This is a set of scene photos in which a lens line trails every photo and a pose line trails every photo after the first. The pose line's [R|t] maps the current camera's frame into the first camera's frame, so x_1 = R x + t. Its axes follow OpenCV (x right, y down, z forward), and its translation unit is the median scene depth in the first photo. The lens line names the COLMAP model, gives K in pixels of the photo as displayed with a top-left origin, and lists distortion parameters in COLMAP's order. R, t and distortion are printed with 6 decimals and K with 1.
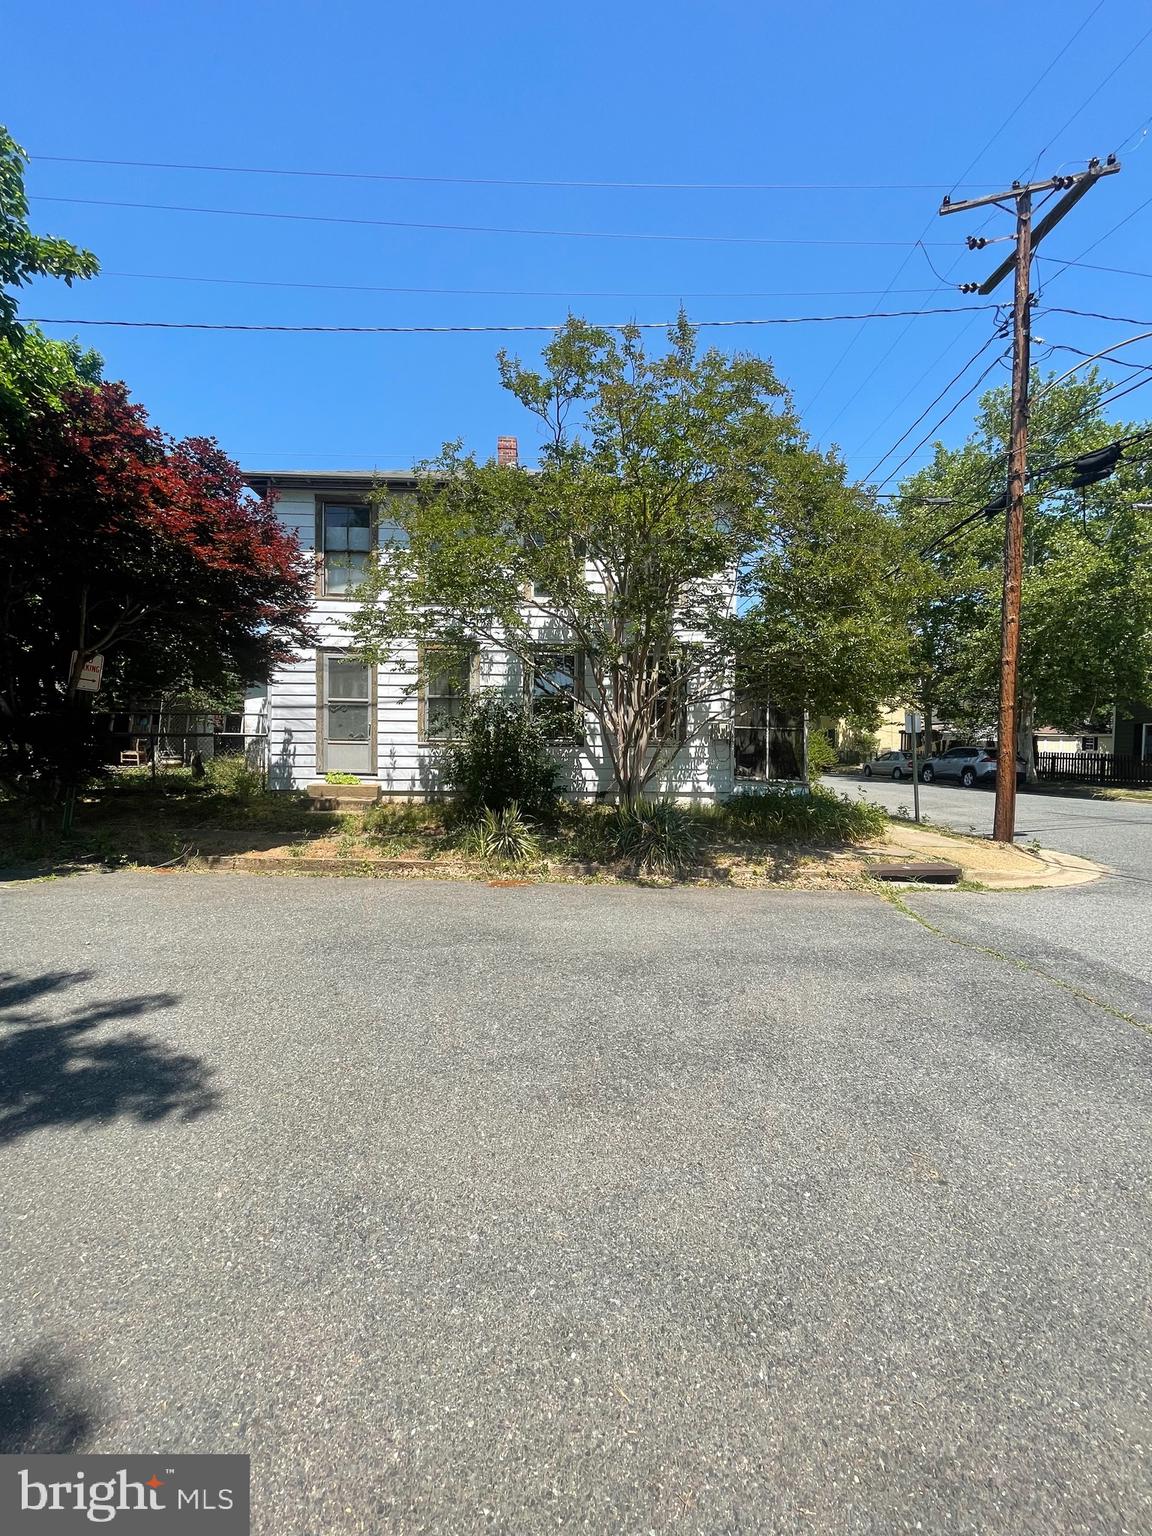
lens RADIAL K [[627.8, 0, 570.0], [0, 627.8, 766.5], [0, 0, 1]] dist [-0.001640, 0.002632]
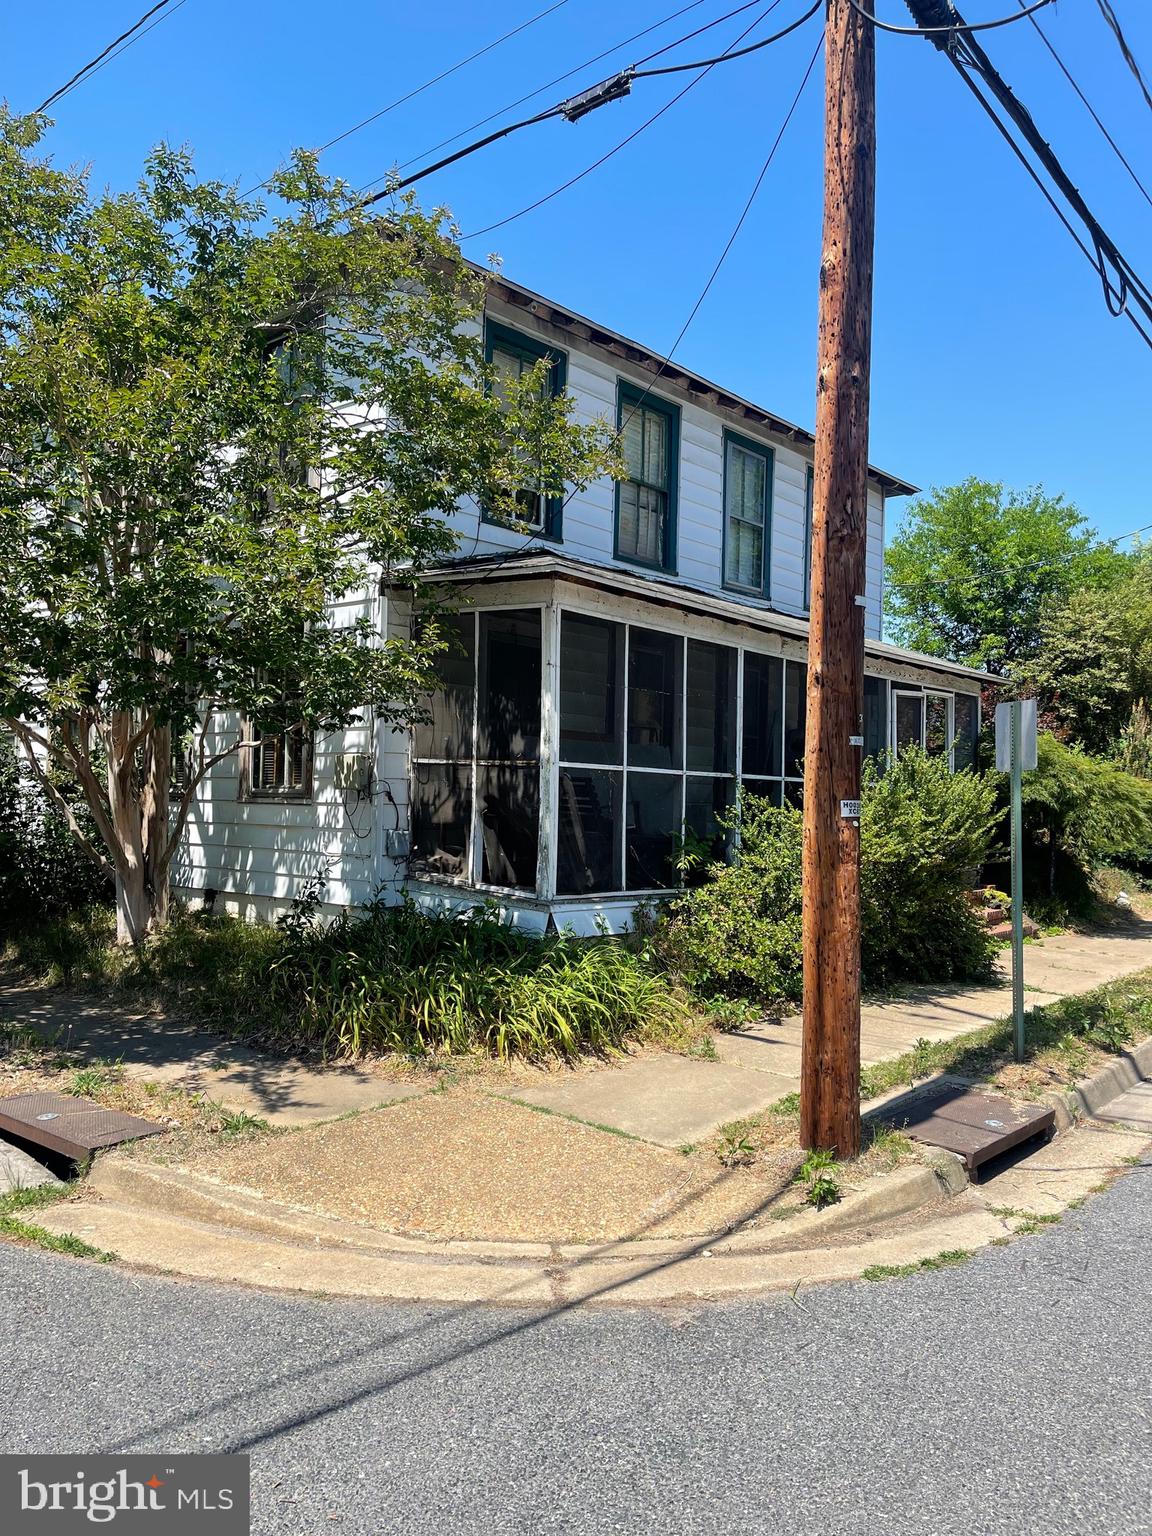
lens RADIAL K [[1134.8, 0, 576.0], [0, 1134.8, 768.0], [0, 0, 1]] dist [0.002908, 0.000837]
pose [[0.747398, -0.014807, -0.664212, 0.898838], [-0.040877, 0.996833, -0.068218, -0.007836], [0.663118, 0.078137, 0.744425, 0.495770]]
